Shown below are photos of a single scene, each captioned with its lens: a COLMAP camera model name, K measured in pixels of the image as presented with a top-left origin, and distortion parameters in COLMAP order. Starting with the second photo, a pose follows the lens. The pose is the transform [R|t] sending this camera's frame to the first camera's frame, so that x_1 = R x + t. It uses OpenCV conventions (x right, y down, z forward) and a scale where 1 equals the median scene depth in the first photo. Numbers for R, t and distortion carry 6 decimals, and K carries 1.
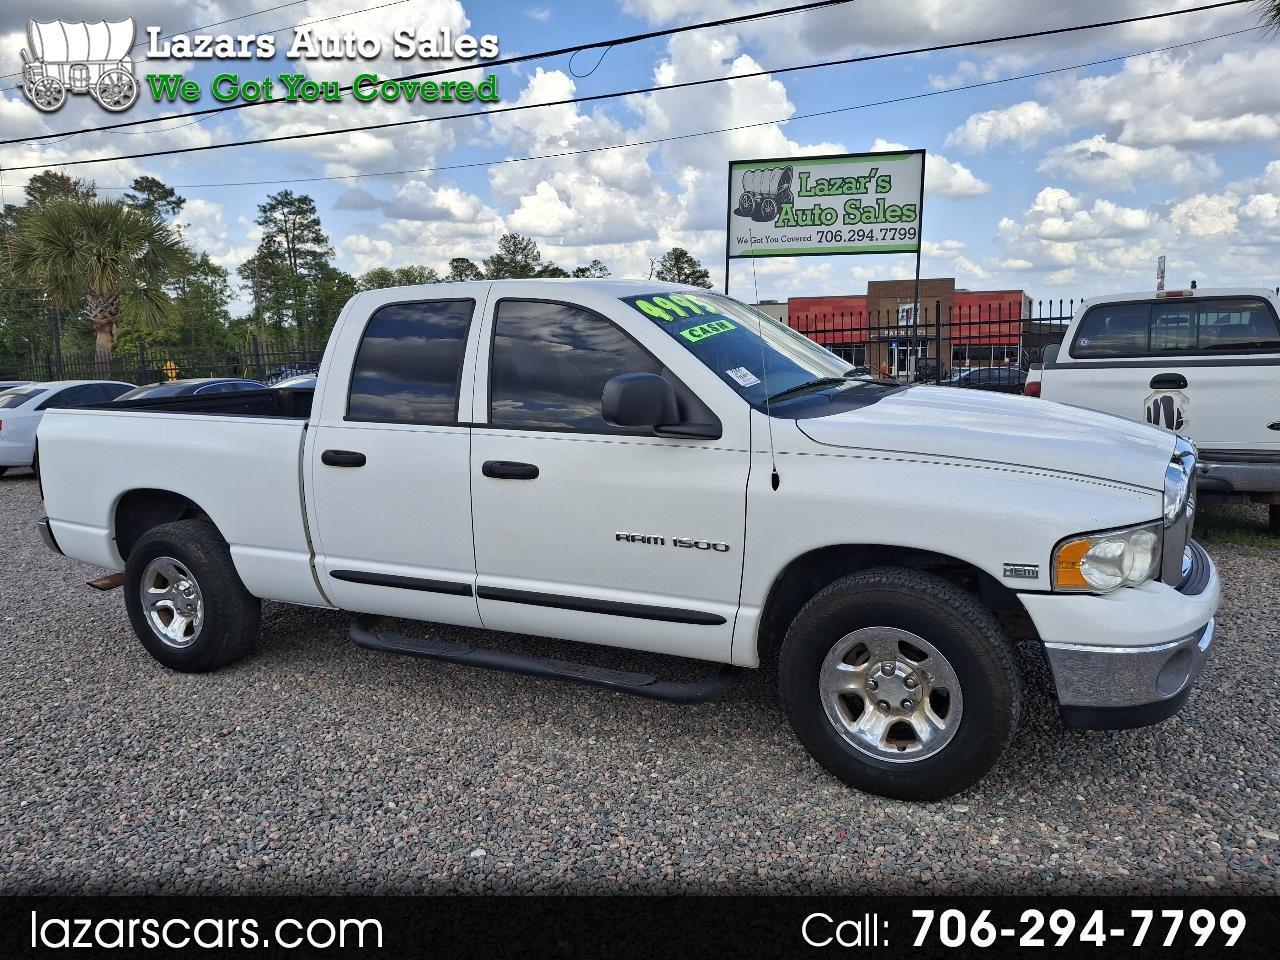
lens RADIAL K [[939.2, 0, 628.1], [0, 939.2, 491.2], [0, 0, 1]] dist [0.040993, -0.102196]
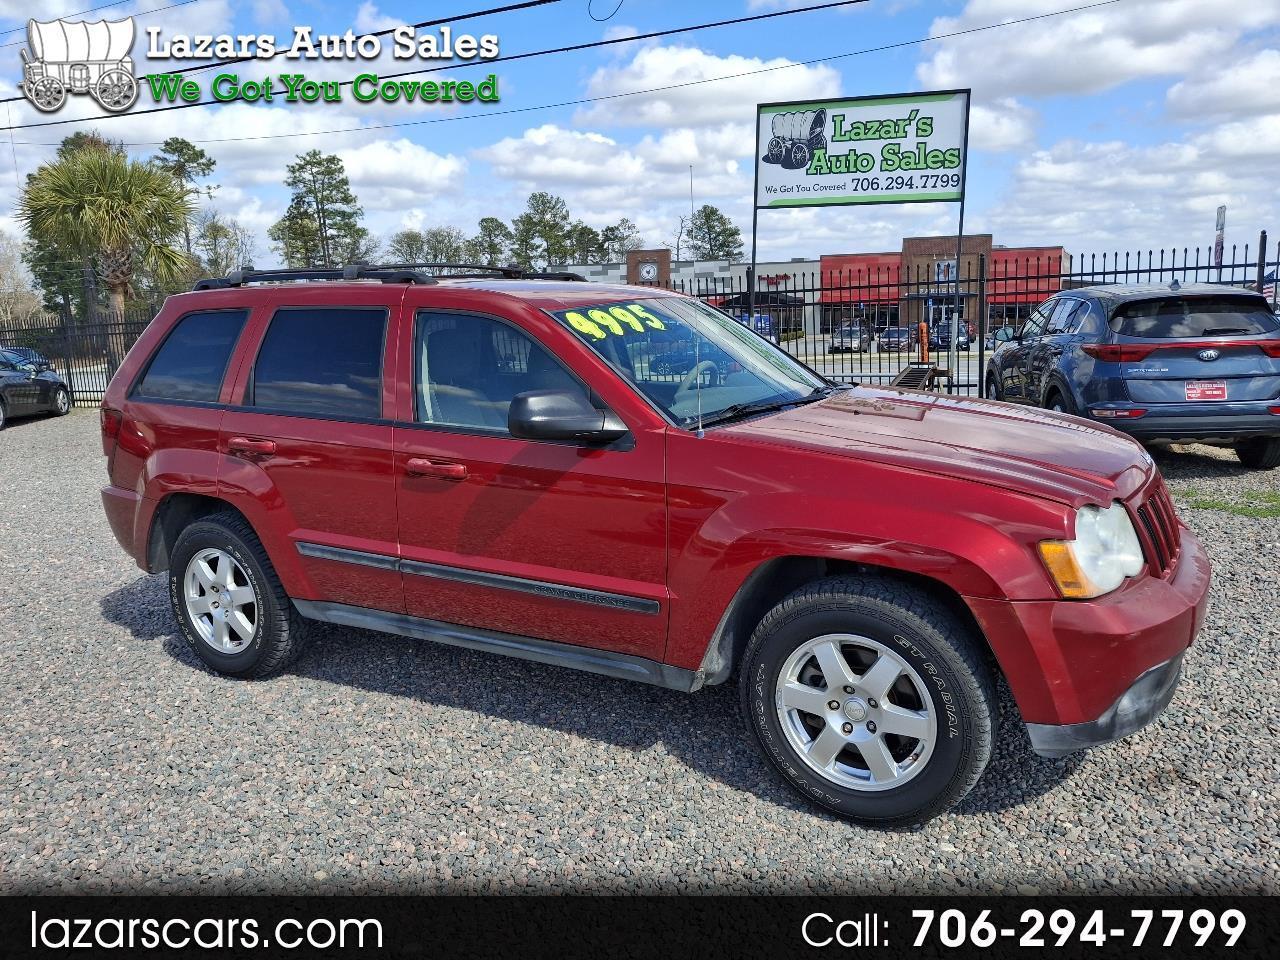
lens RADIAL K [[939.2, 0, 633.7], [0, 939.2, 469.3], [0, 0, 1]] dist [0.040993, -0.102196]
pose [[0.999636, 0.000315, -0.026991, 0.010663], [0.000195, 0.999822, 0.018860, -0.007551], [0.026992, -0.018859, 0.999458, 0.060824]]
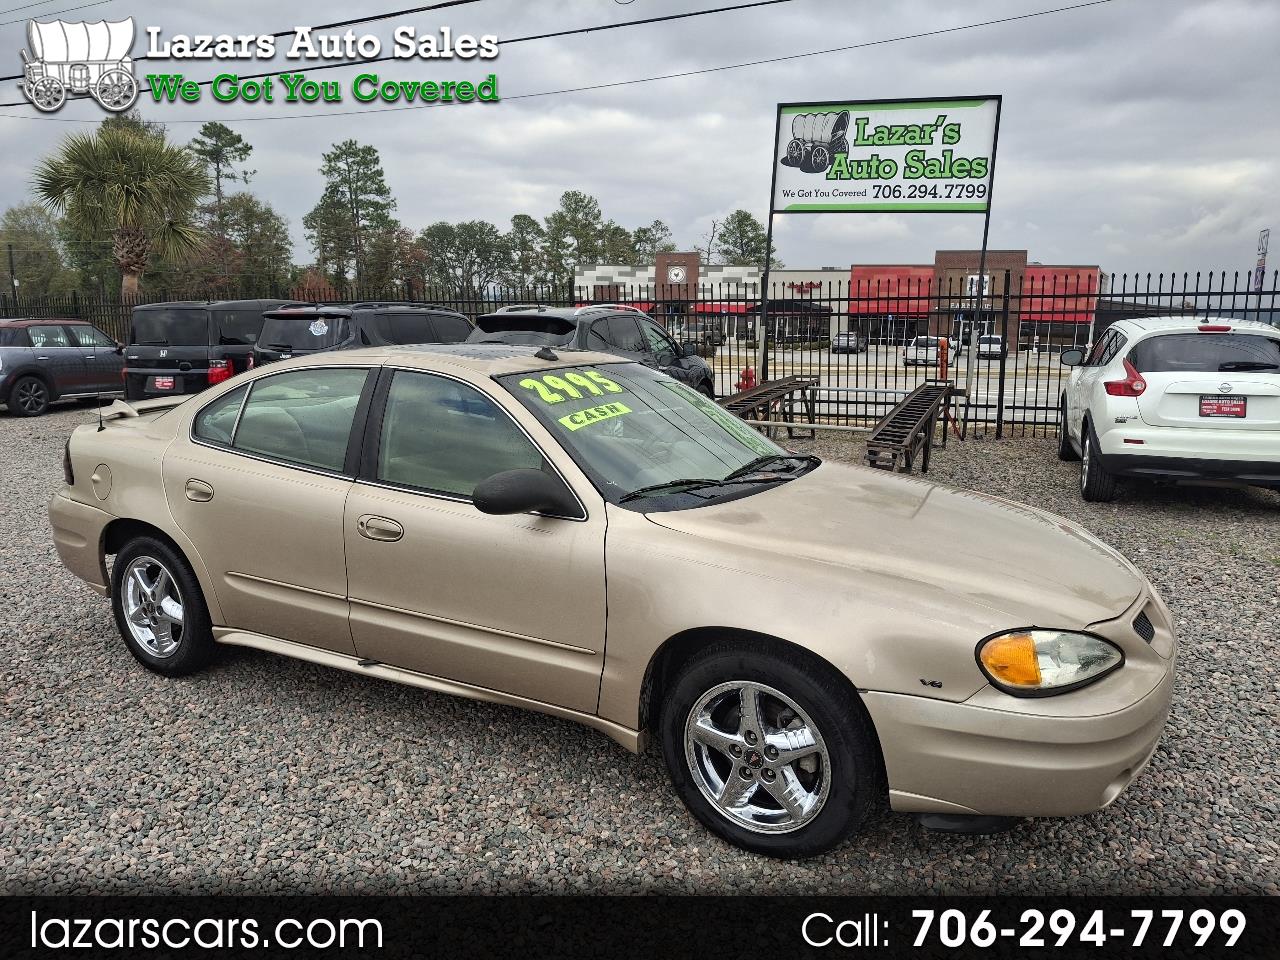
lens RADIAL K [[939.2, 0, 638.1], [0, 939.2, 472.4], [0, 0, 1]] dist [0.040993, -0.102196]
pose [[0.997872, 0.045057, -0.047131, 0.033079], [-0.044138, 0.998818, 0.020354, -0.013683], [0.047992, -0.018230, 0.998681, 0.095946]]
